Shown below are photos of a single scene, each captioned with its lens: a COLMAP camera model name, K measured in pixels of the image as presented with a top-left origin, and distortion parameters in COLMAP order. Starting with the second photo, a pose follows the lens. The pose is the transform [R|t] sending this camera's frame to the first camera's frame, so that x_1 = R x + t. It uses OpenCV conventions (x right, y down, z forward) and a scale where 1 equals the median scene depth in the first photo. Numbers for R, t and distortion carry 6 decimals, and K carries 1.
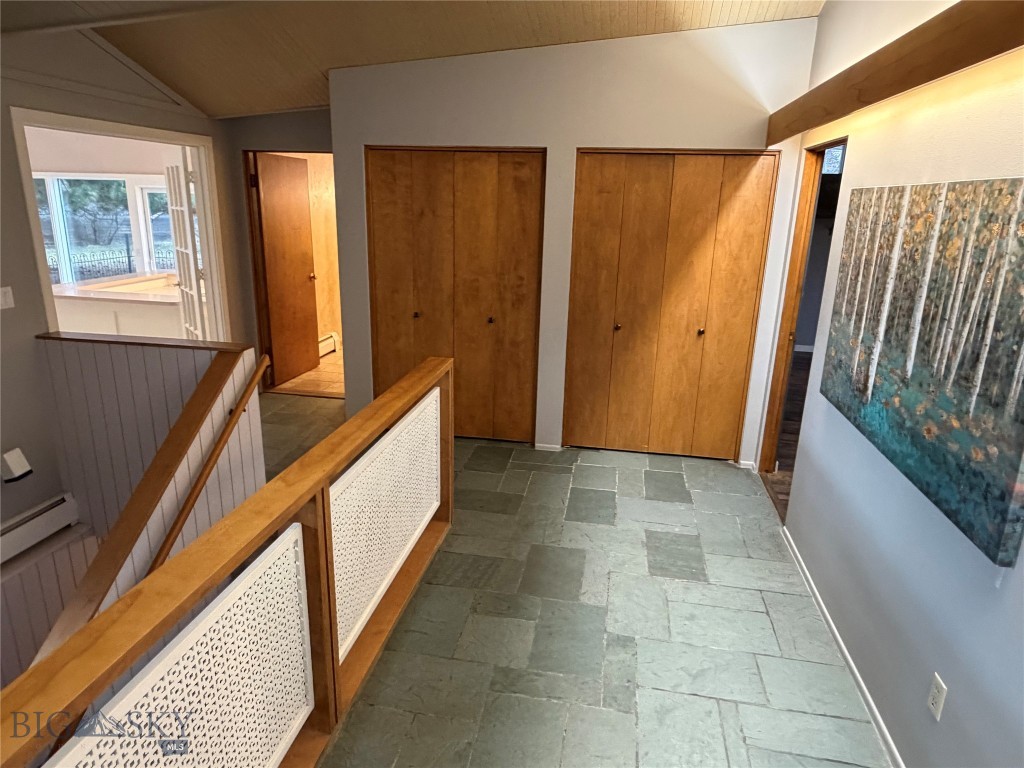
lens RADIAL K [[624.2, 0, 506.3], [0, 624.2, 380.0], [0, 0, 1]] dist [0.003277, -0.001626]
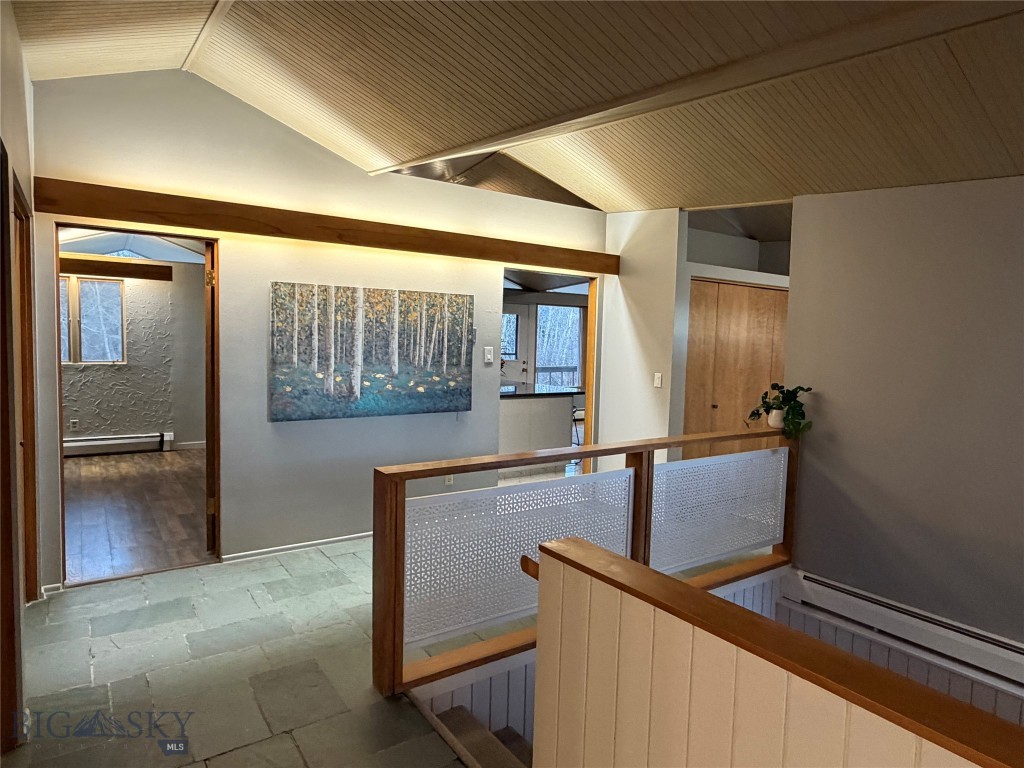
lens RADIAL K [[629.0, 0, 499.8], [0, 629.0, 378.4], [0, 0, 1]] dist [-0.001303, -0.000314]
pose [[-0.688151, -0.089817, 0.719987, -1.316969], [0.158939, 0.949548, 0.270365, -0.575178], [-0.707945, 0.300486, -0.639157, 2.334703]]
